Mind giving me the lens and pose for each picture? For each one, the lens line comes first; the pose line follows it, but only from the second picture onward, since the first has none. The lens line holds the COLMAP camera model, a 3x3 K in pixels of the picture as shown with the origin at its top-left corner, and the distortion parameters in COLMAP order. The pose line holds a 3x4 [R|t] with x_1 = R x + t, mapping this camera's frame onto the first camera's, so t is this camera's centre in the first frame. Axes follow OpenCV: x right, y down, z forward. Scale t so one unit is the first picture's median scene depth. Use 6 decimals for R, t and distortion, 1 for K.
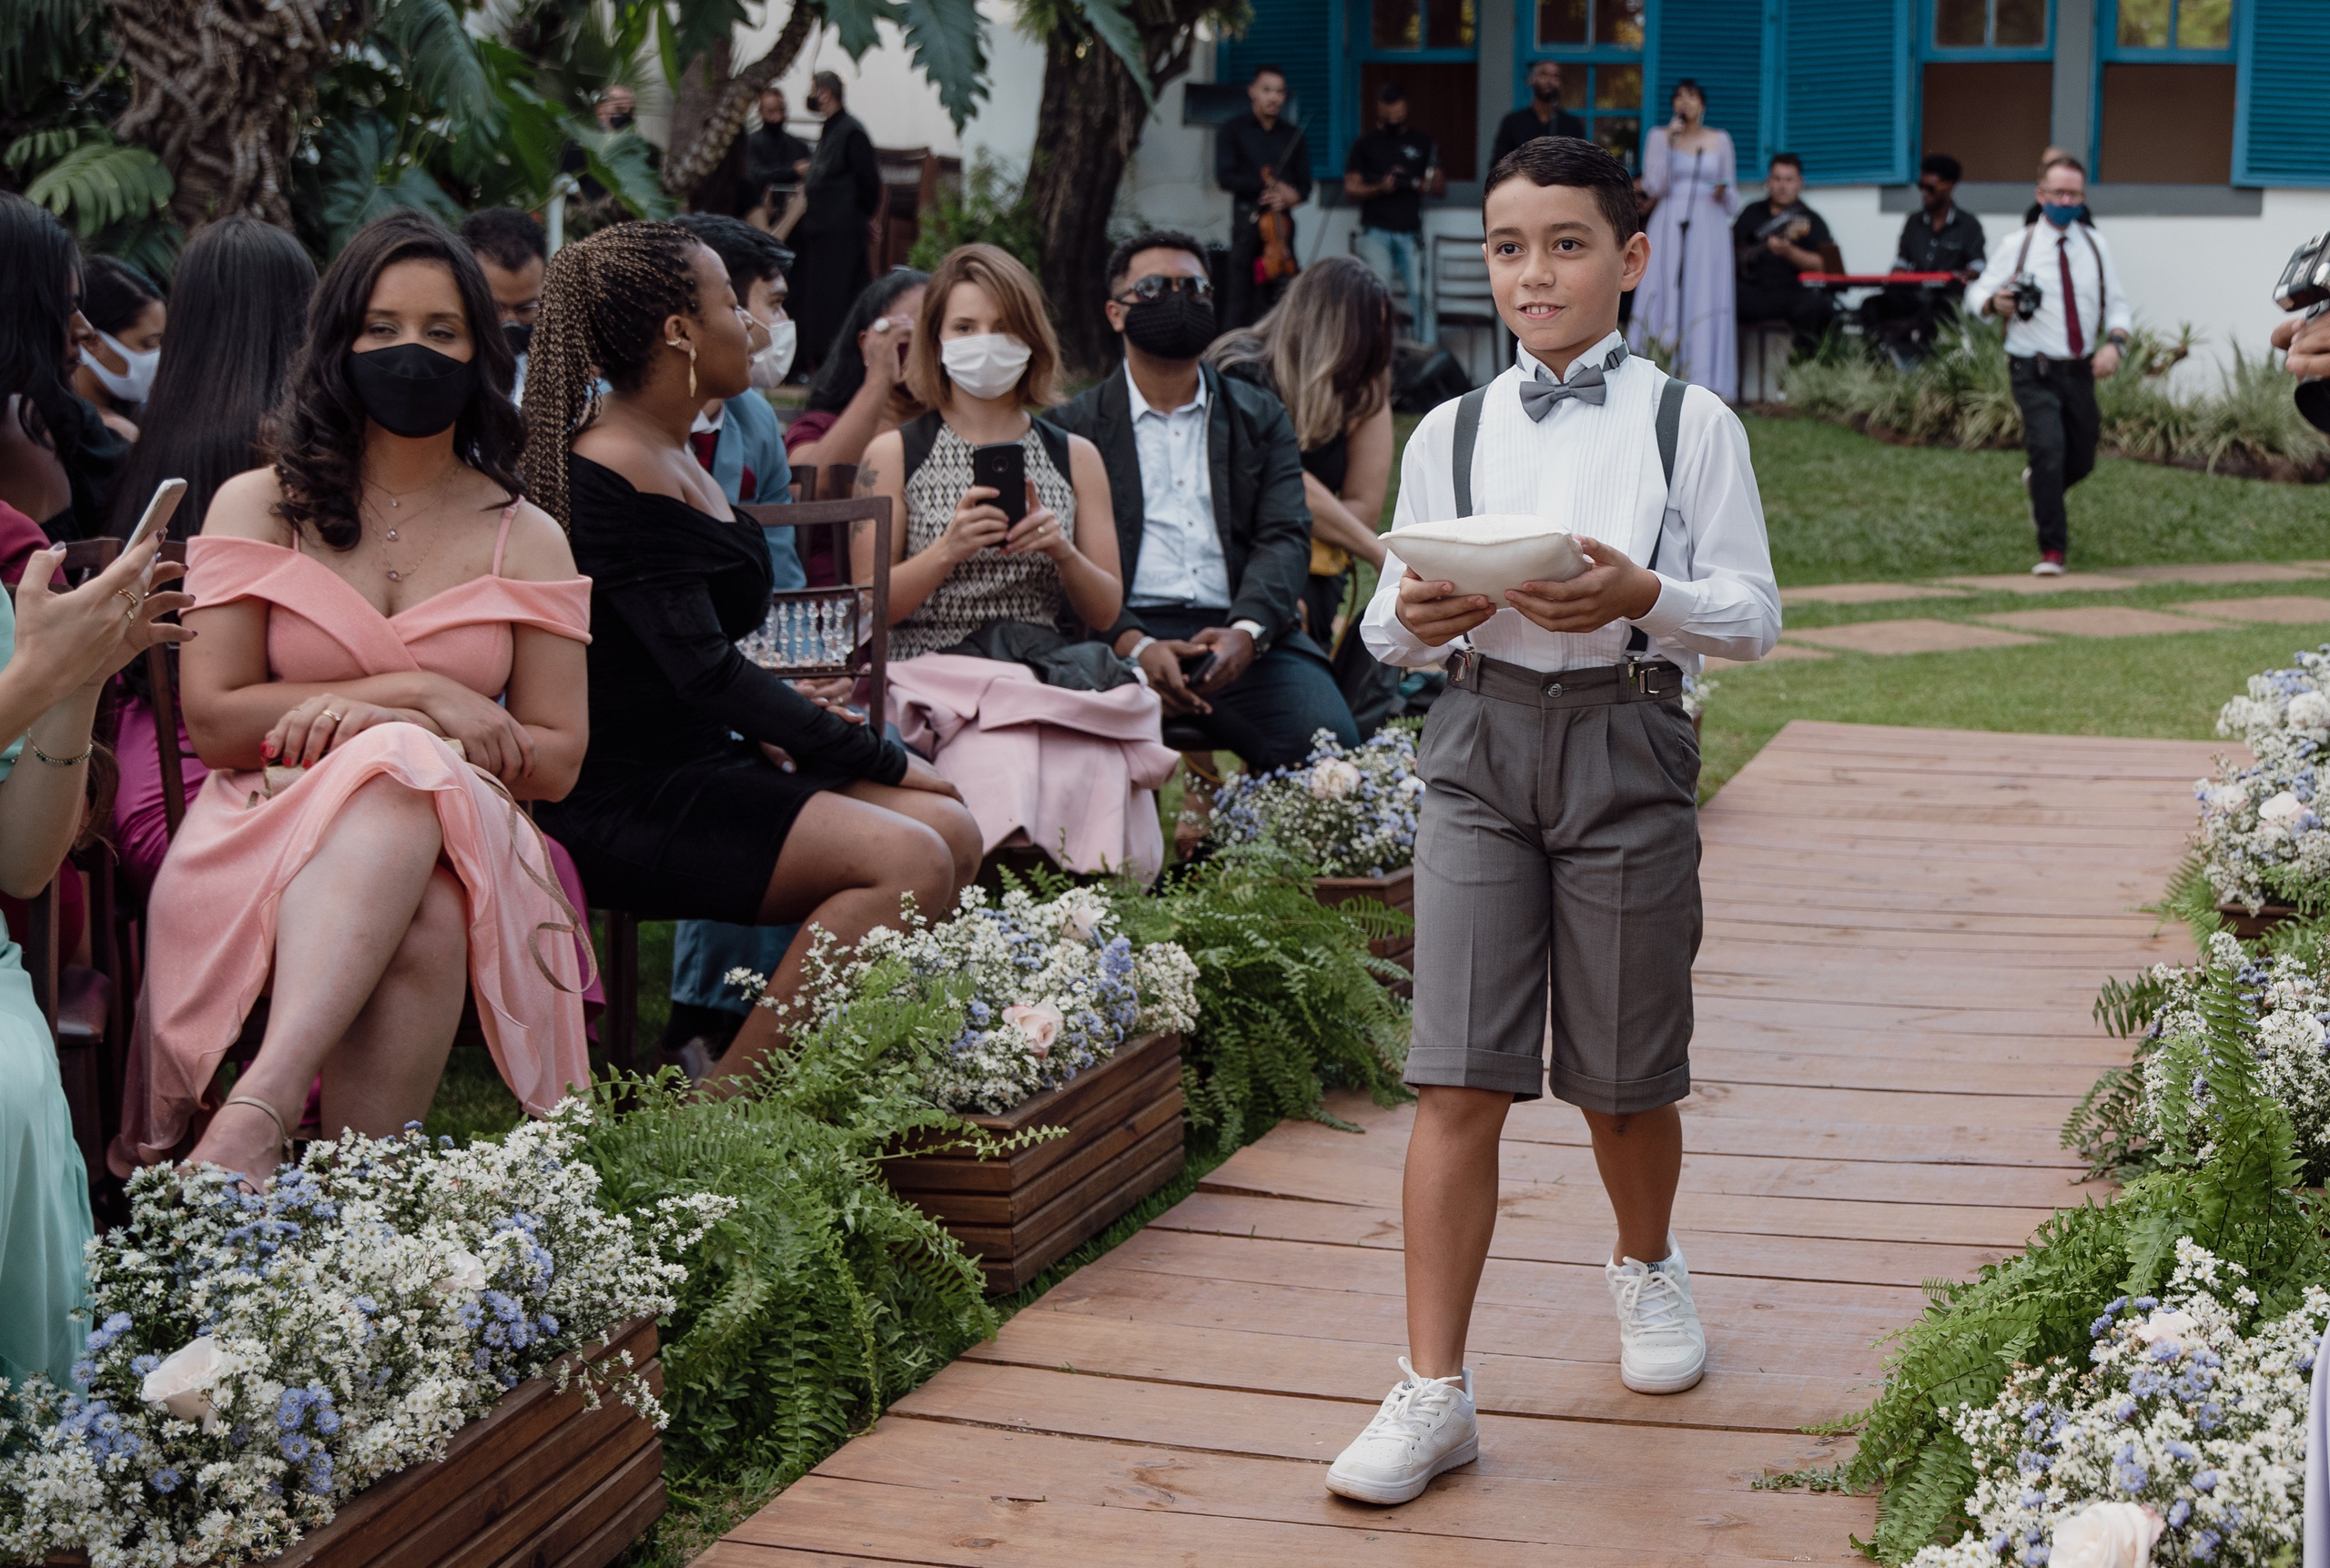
lens RADIAL K [[3947.2, 0, 1629.7], [0, 3947.2, 909.9], [0, 0, 1]] dist [0.010824, 0.000000]
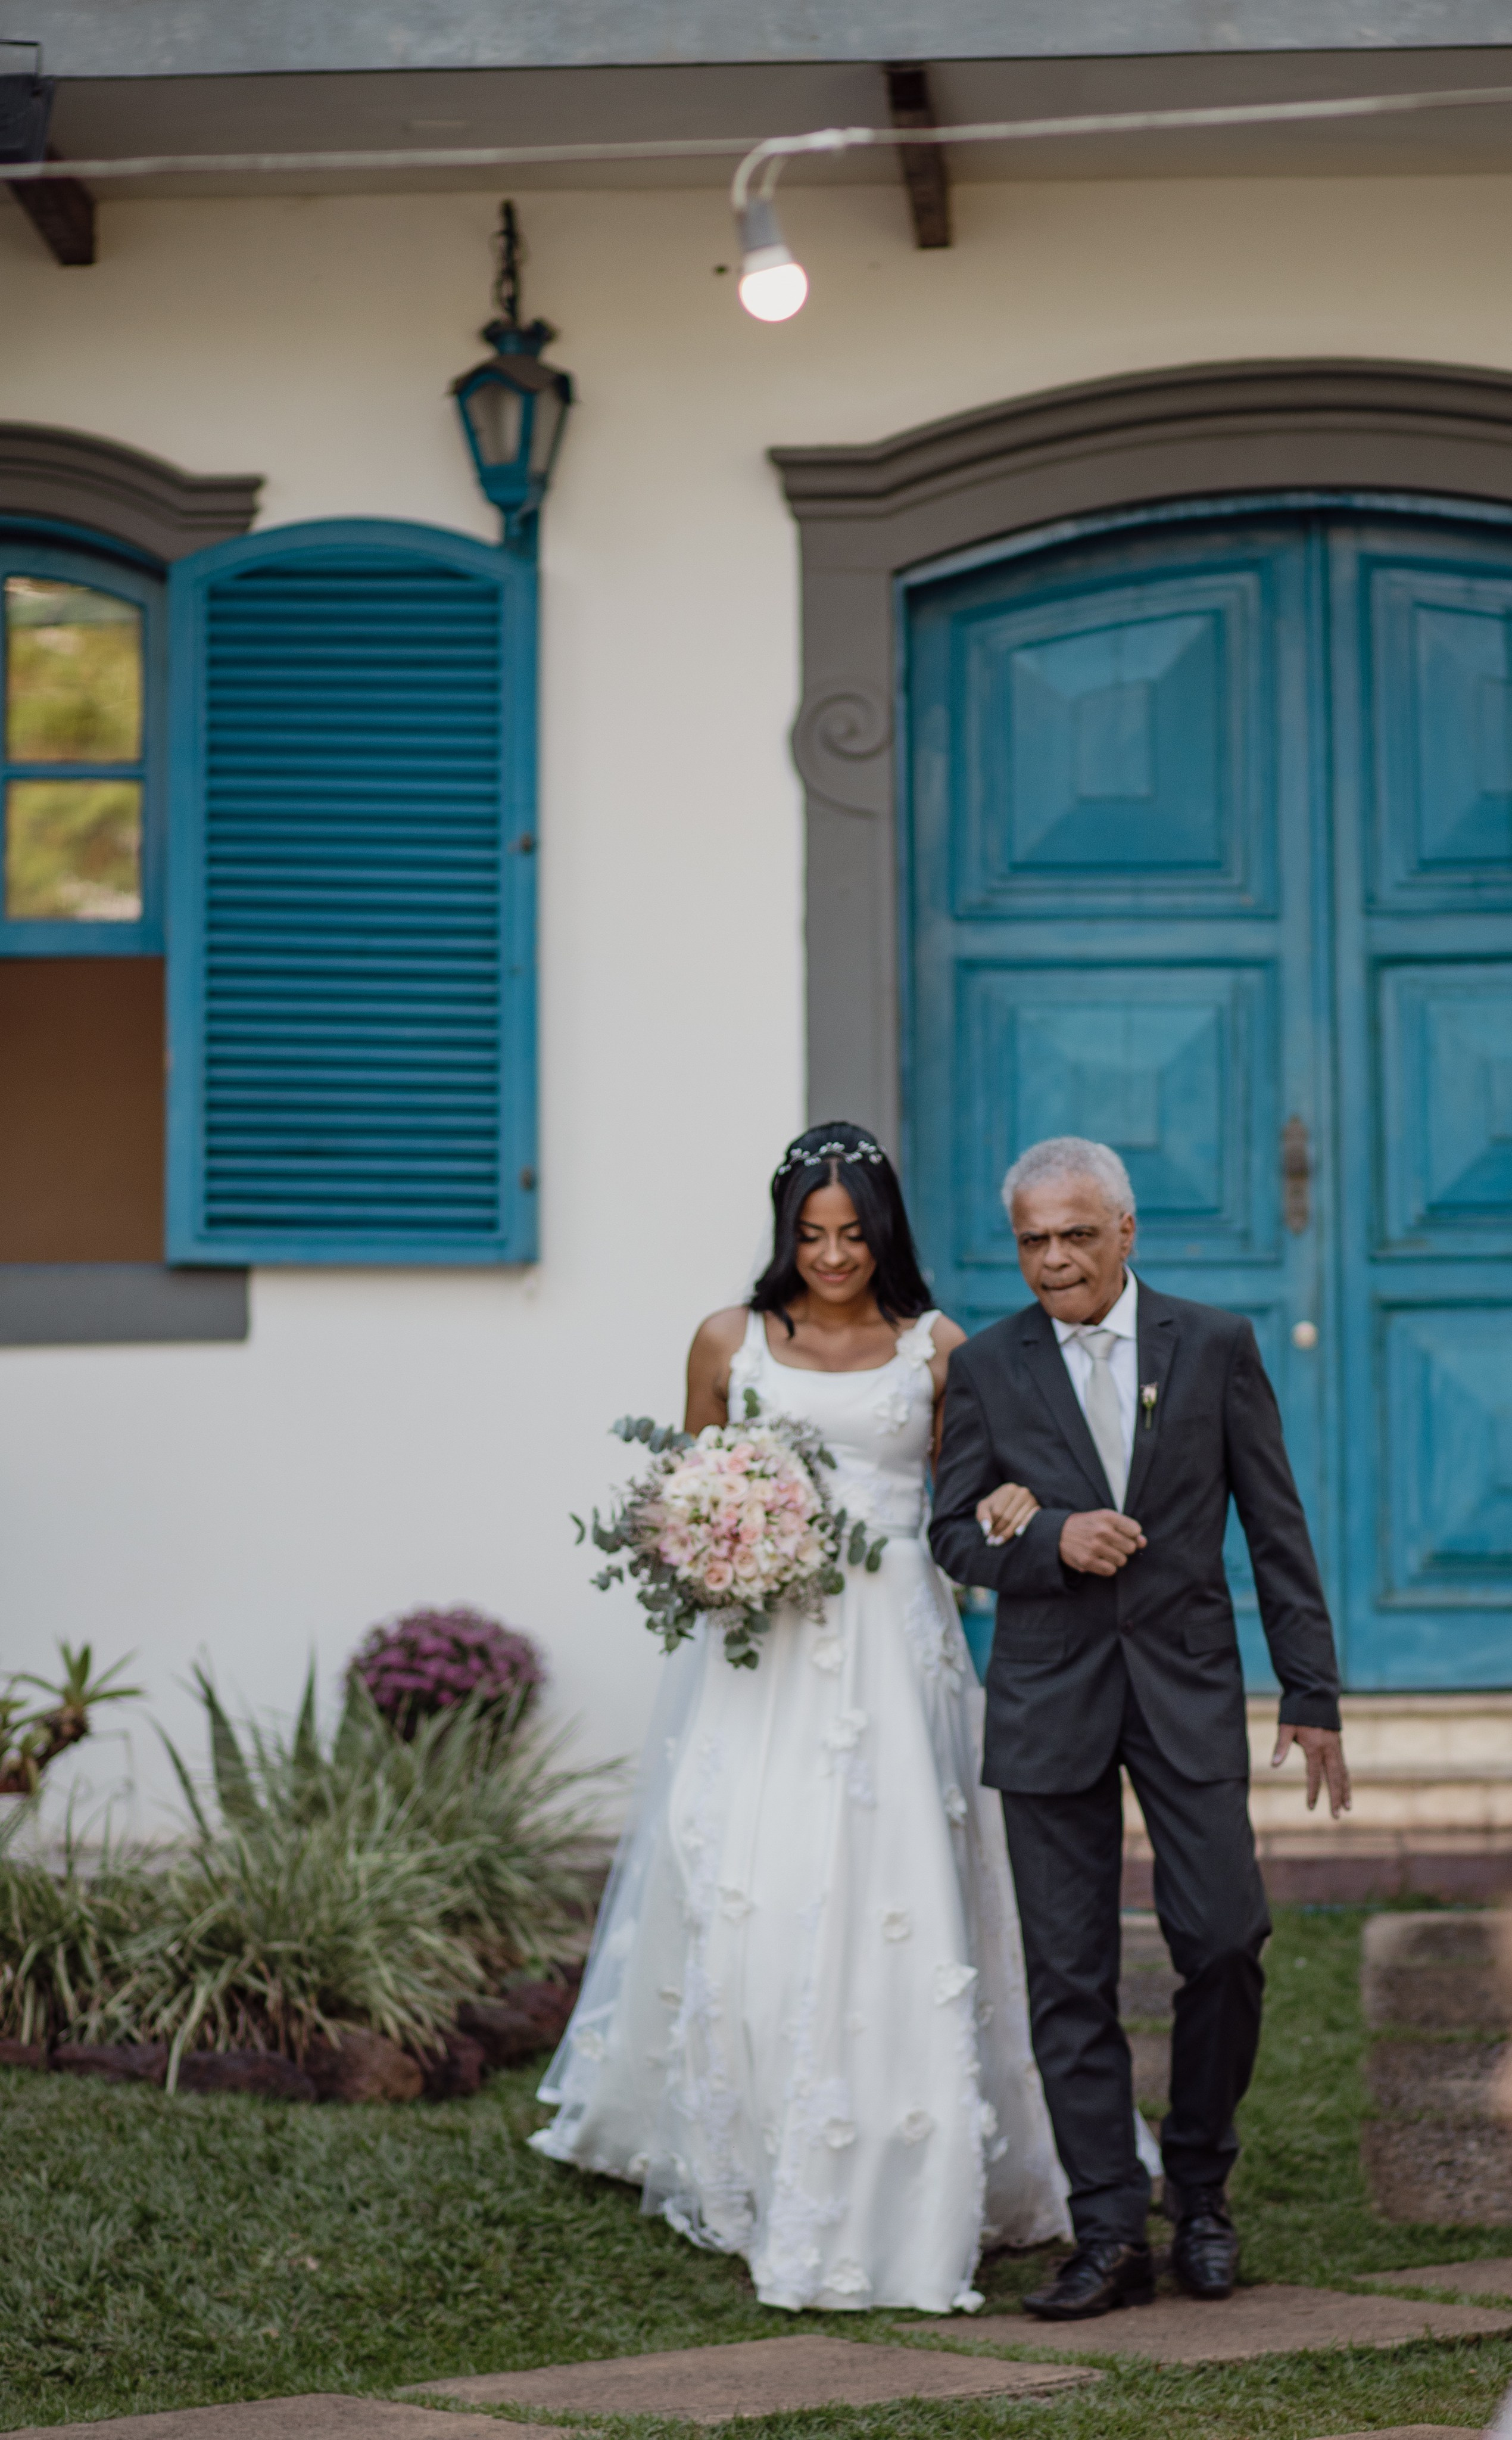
lens RADIAL K [[8080.0, 0, 755.4], [0, 8080.0, 1225.9], [0, 0, 1]] dist [-0.365121, 0.000000]
pose [[0.972895, -0.022157, 0.230184, 0.074107], [0.060603, 0.985038, -0.161329, -0.157645], [-0.223165, 0.170906, 0.959681, 0.638228]]
